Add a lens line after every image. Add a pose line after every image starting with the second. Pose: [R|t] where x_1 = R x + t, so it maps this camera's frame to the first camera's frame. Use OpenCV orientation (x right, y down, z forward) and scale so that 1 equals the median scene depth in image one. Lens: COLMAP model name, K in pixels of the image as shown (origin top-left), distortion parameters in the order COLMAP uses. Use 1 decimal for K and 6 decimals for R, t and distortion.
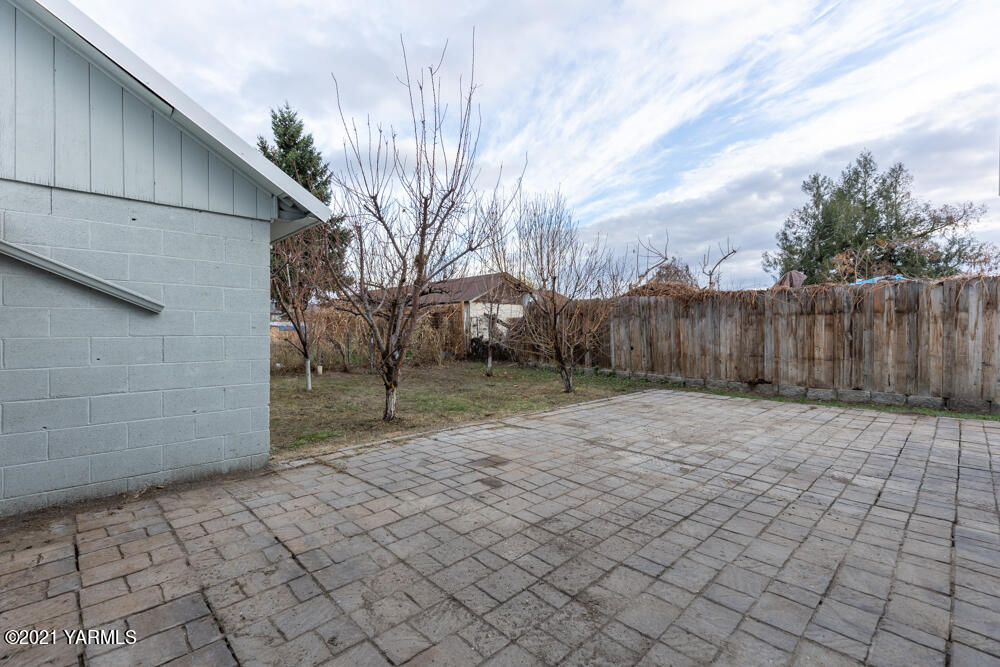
lens RADIAL K [[444.8, 0, 499.4], [0, 444.8, 333.9], [0, 0, 1]] dist [0.005073, 0.000527]
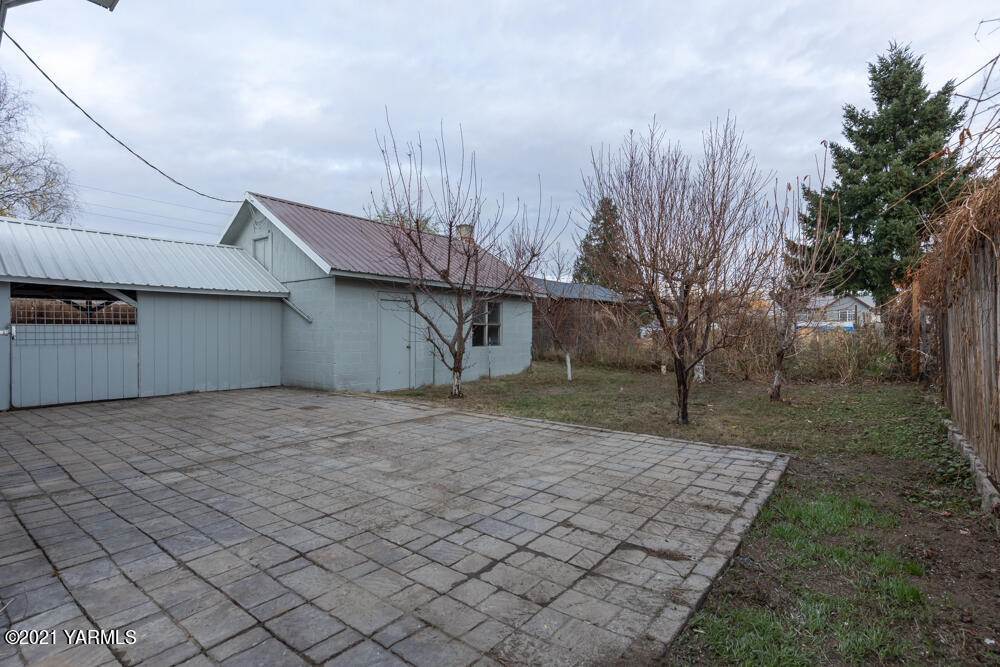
lens RADIAL K [[465.5, 0, 501.2], [0, 465.5, 335.3], [0, 0, 1]] dist [0.005662, 0.000373]
pose [[0.154082, 0.009026, -0.988017, 1.759506], [-0.007634, 0.999939, 0.007944, -0.005159], [0.988029, 0.006319, 0.154141, 1.394132]]
